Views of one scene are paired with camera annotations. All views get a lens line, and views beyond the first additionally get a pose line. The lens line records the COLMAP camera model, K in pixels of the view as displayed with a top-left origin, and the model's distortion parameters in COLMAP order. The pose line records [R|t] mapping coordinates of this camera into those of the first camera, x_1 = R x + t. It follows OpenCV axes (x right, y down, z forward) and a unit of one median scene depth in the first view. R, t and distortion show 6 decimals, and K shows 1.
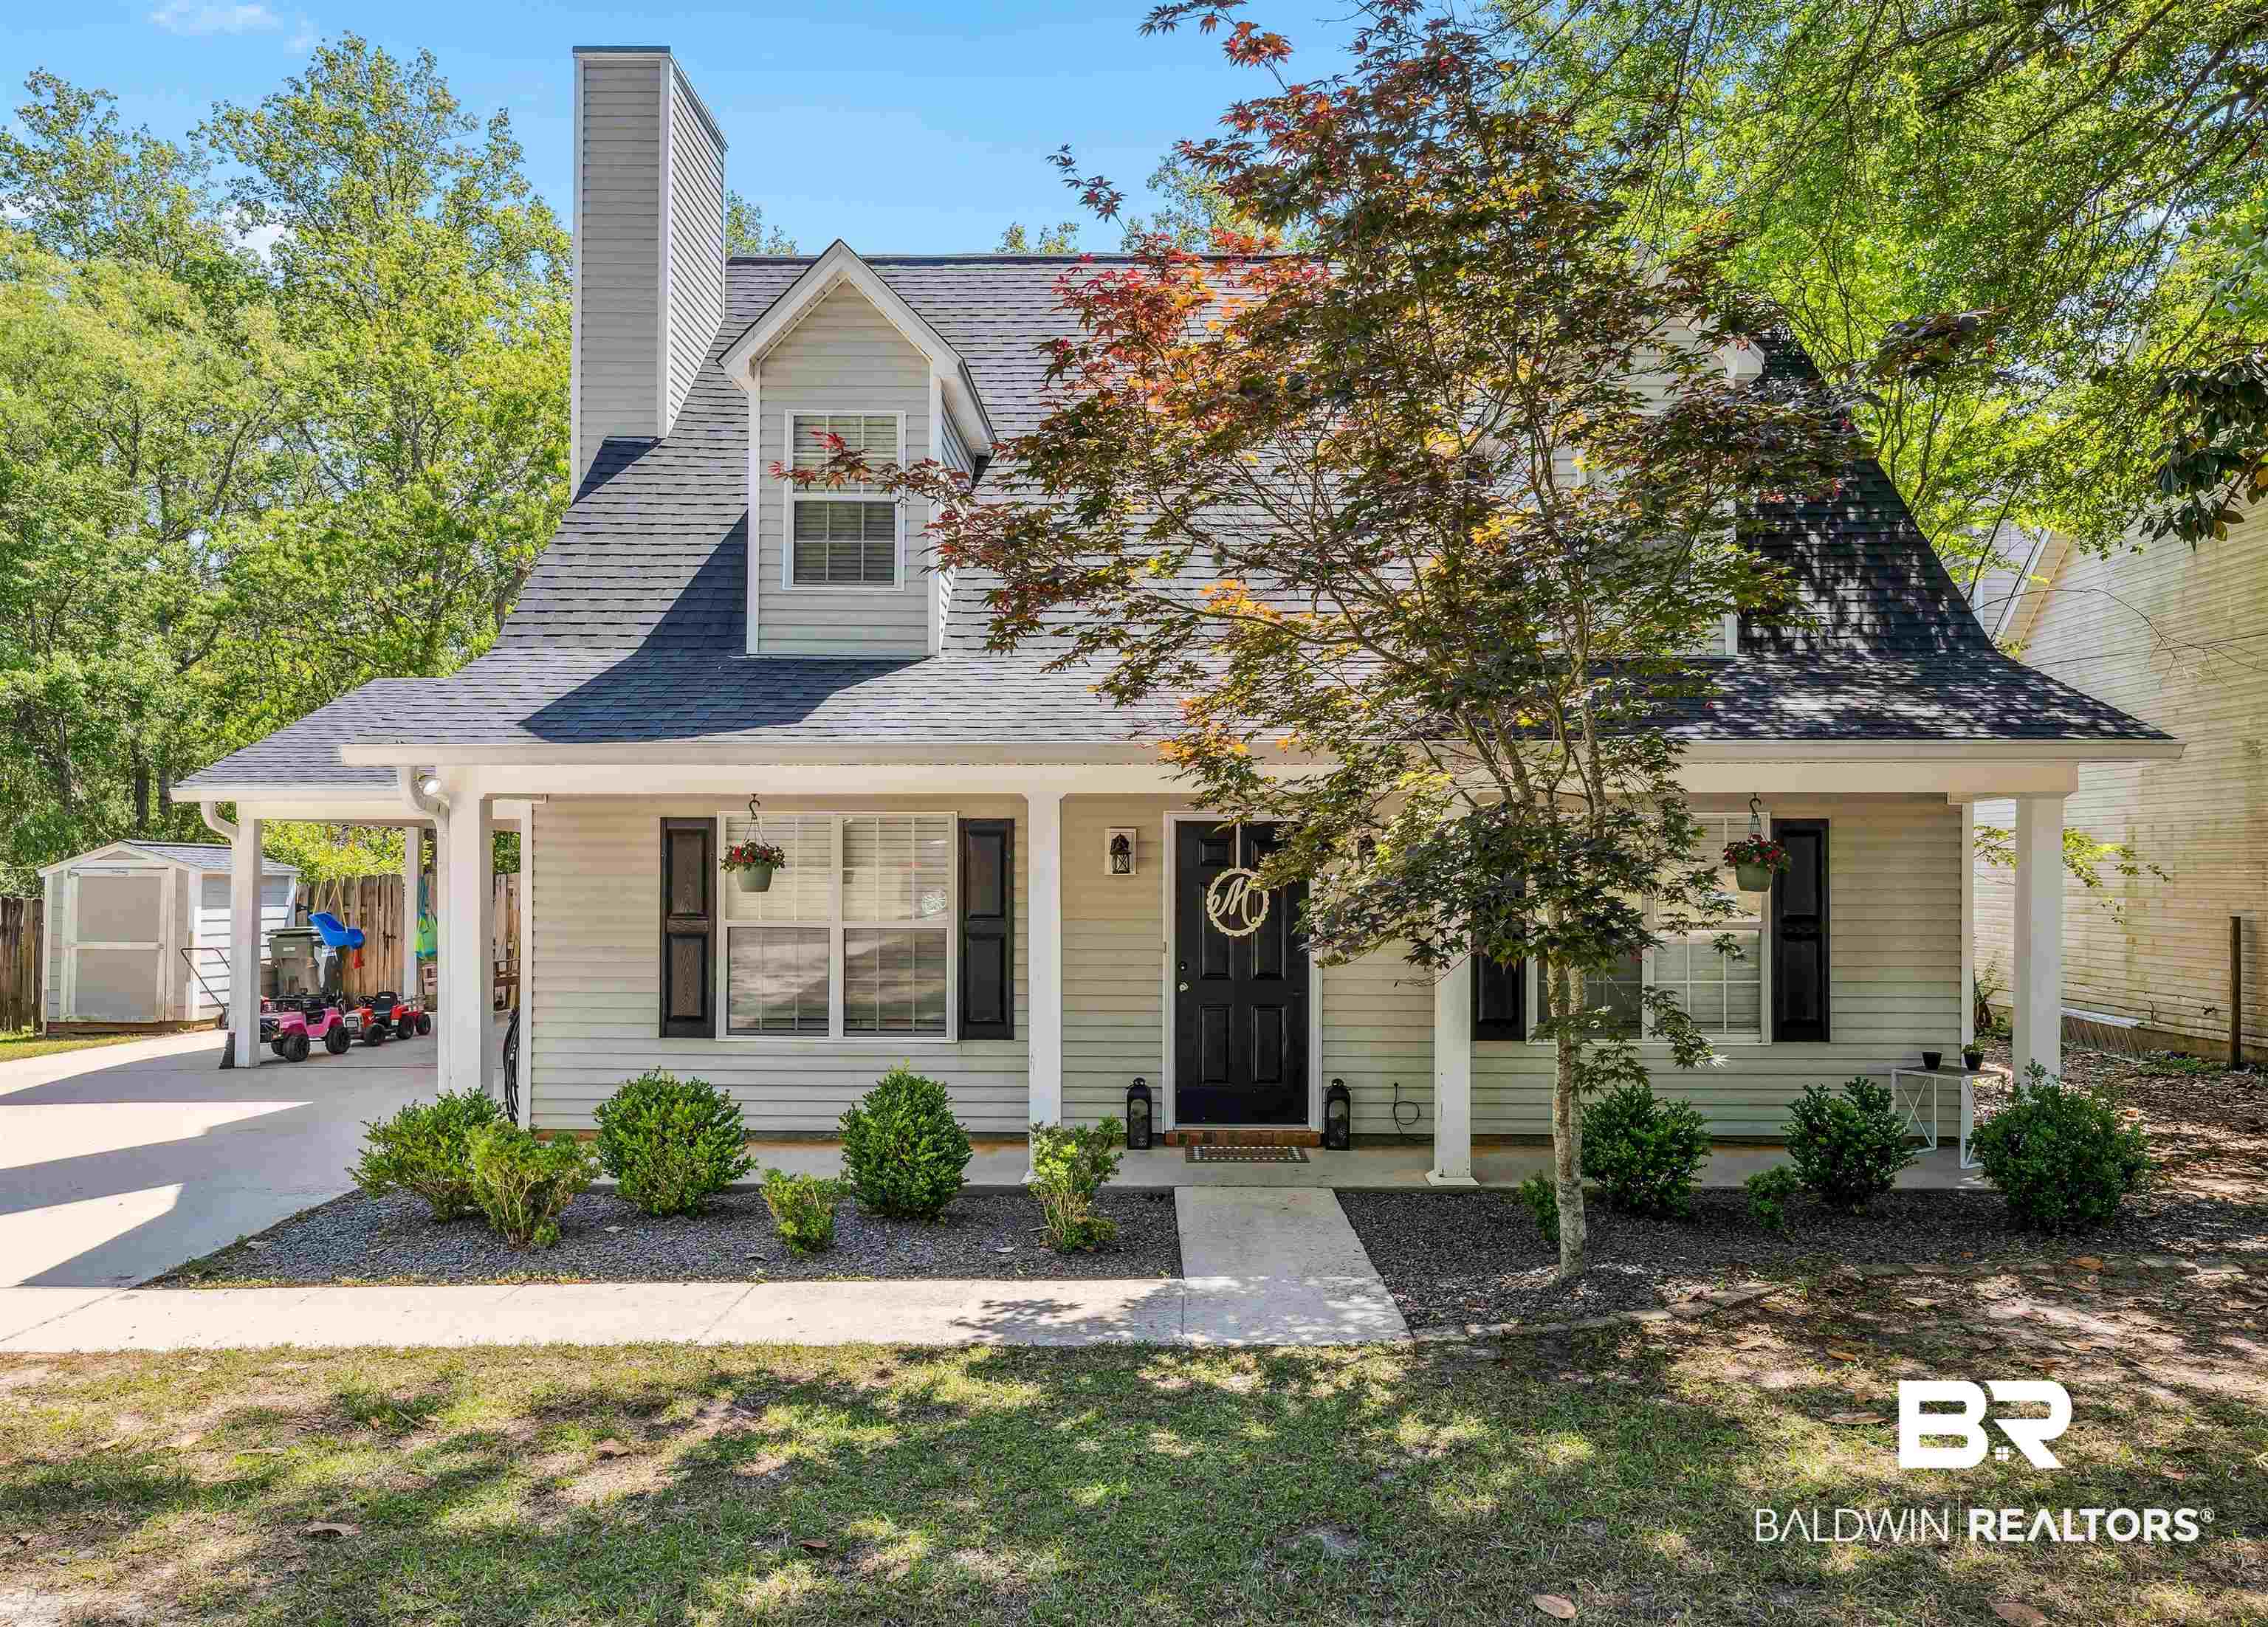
lens RADIAL K [[1425.5, 0, 1129.3], [0, 1425.5, 798.3], [0, 0, 1]] dist [0.002656, -0.000773]
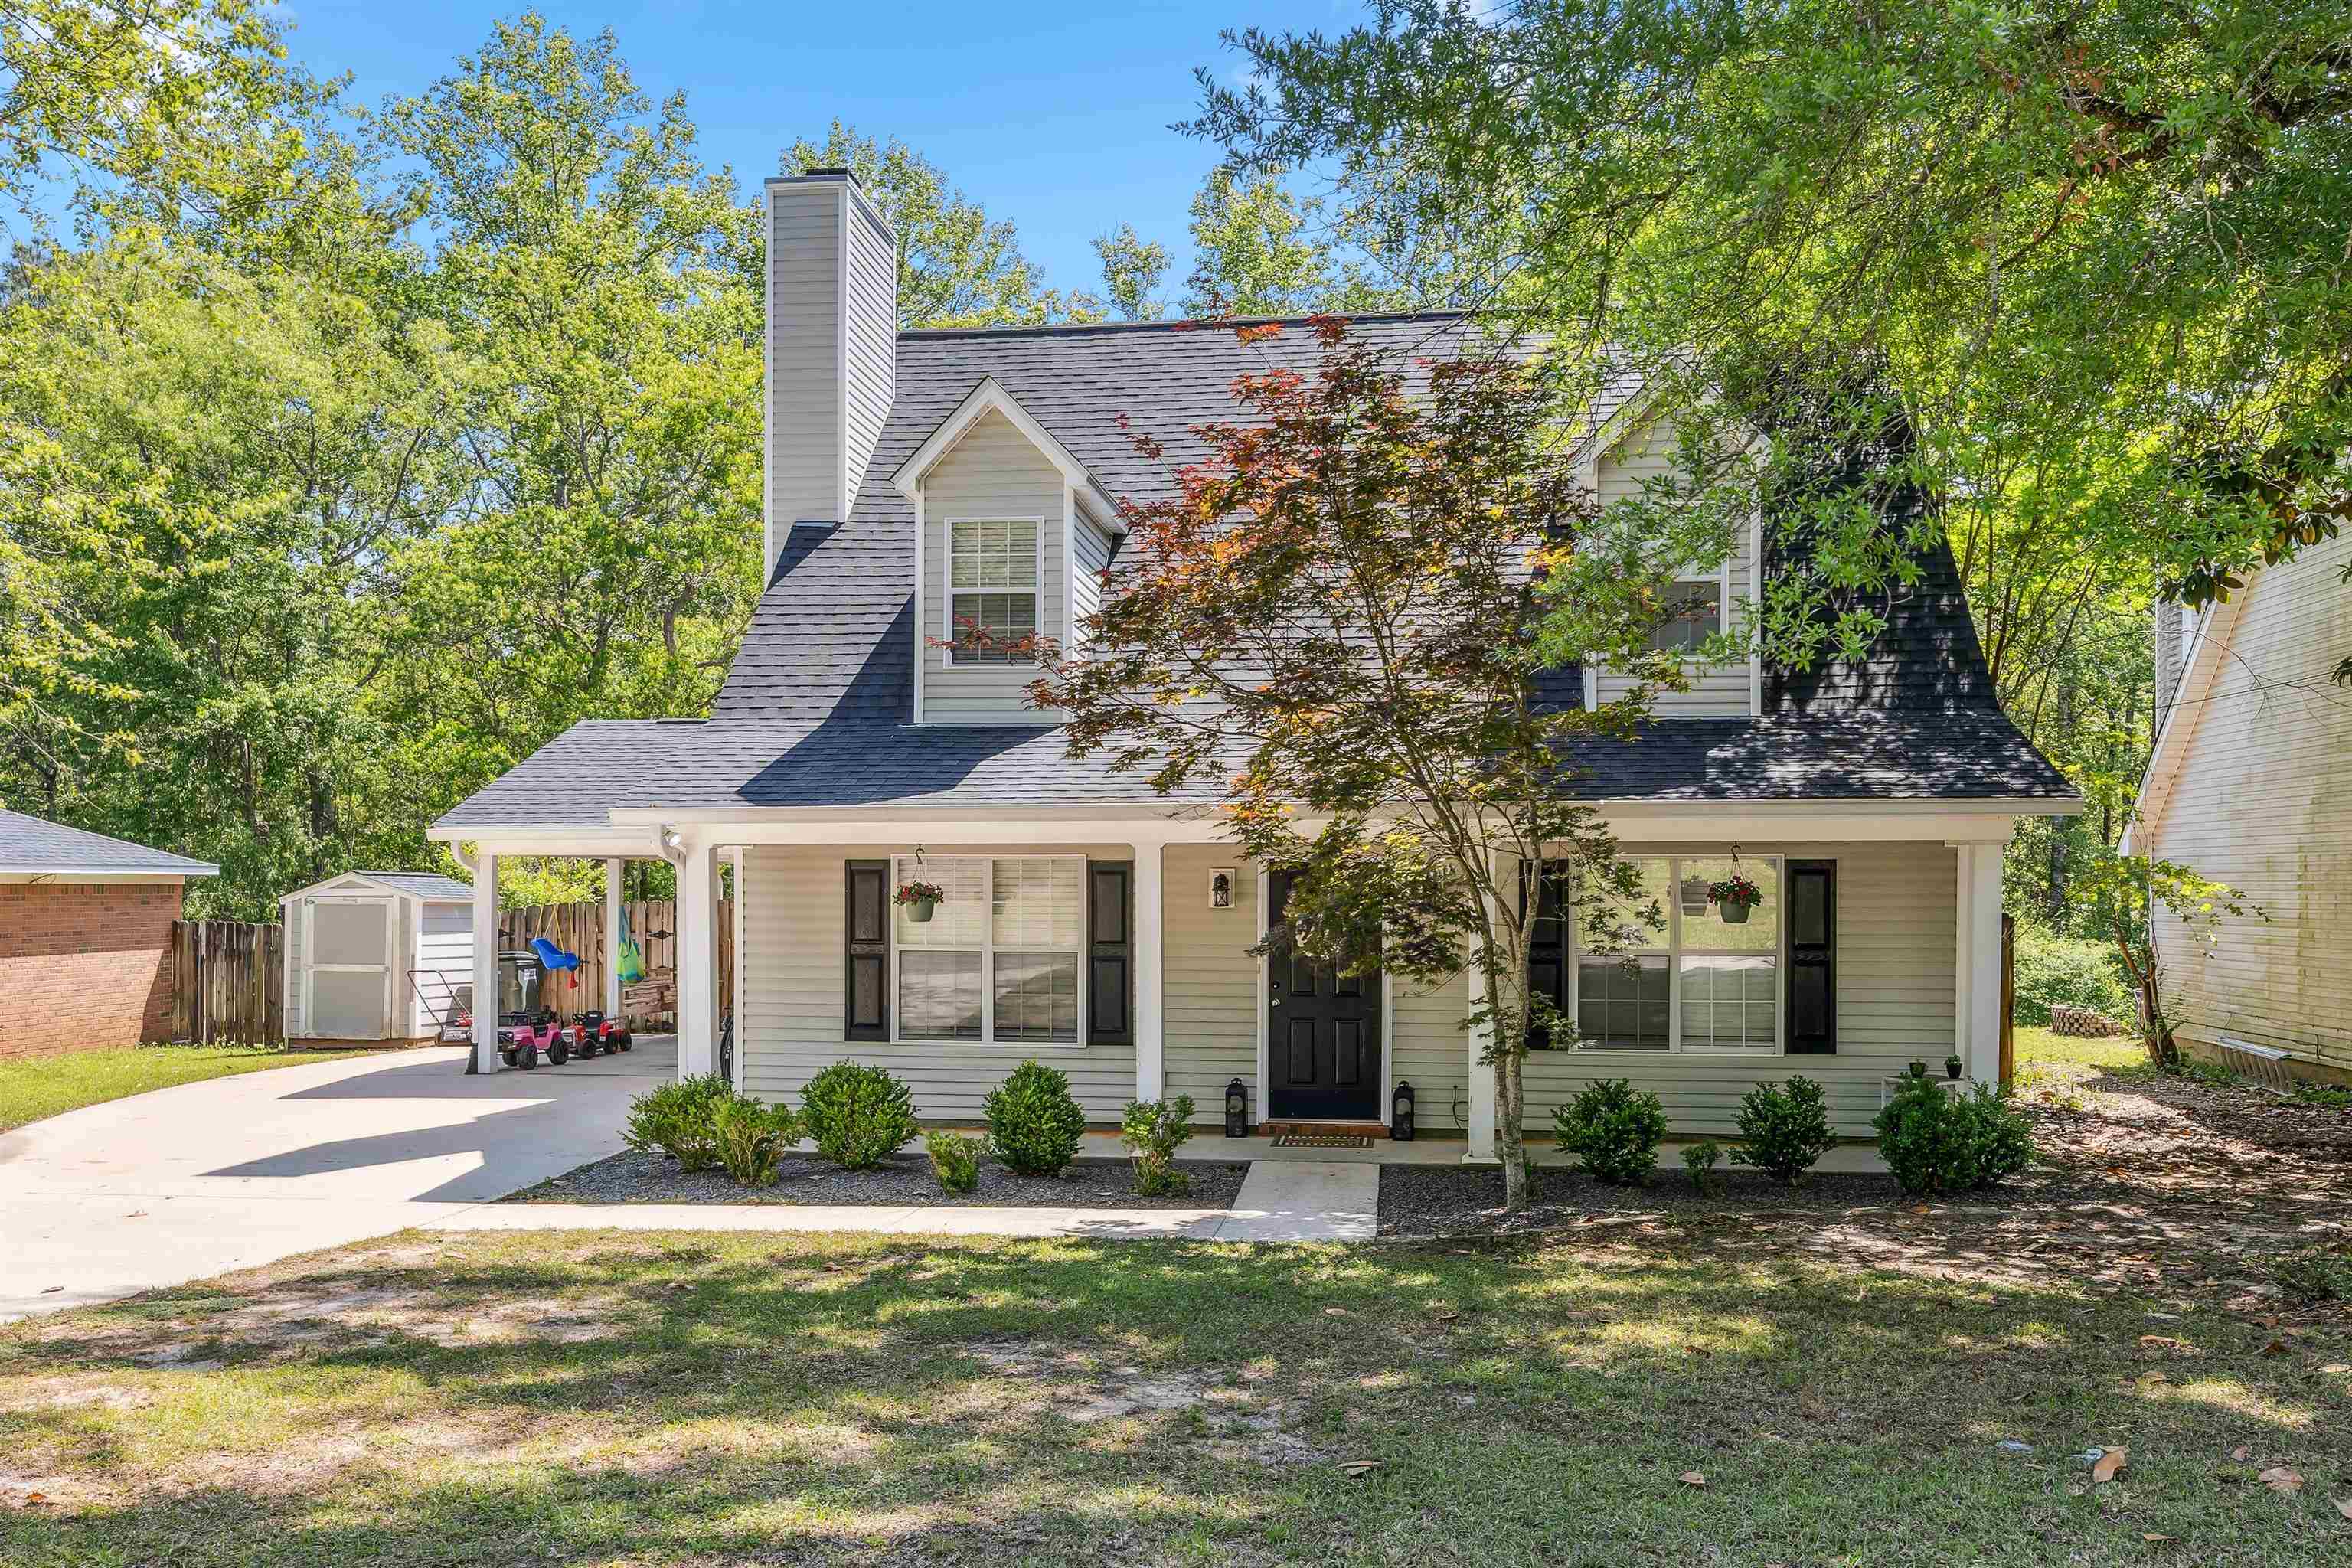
lens RADIAL K [[1688.0, 0, 1176.0], [0, 1688.0, 784.0], [0, 0, 1]] dist [-0.000742, -0.000309]
pose [[0.993779, -0.006991, -0.111148, 0.114429], [0.005451, 0.999885, -0.014155, -0.029888], [0.111234, 0.013461, 0.993703, -0.408269]]
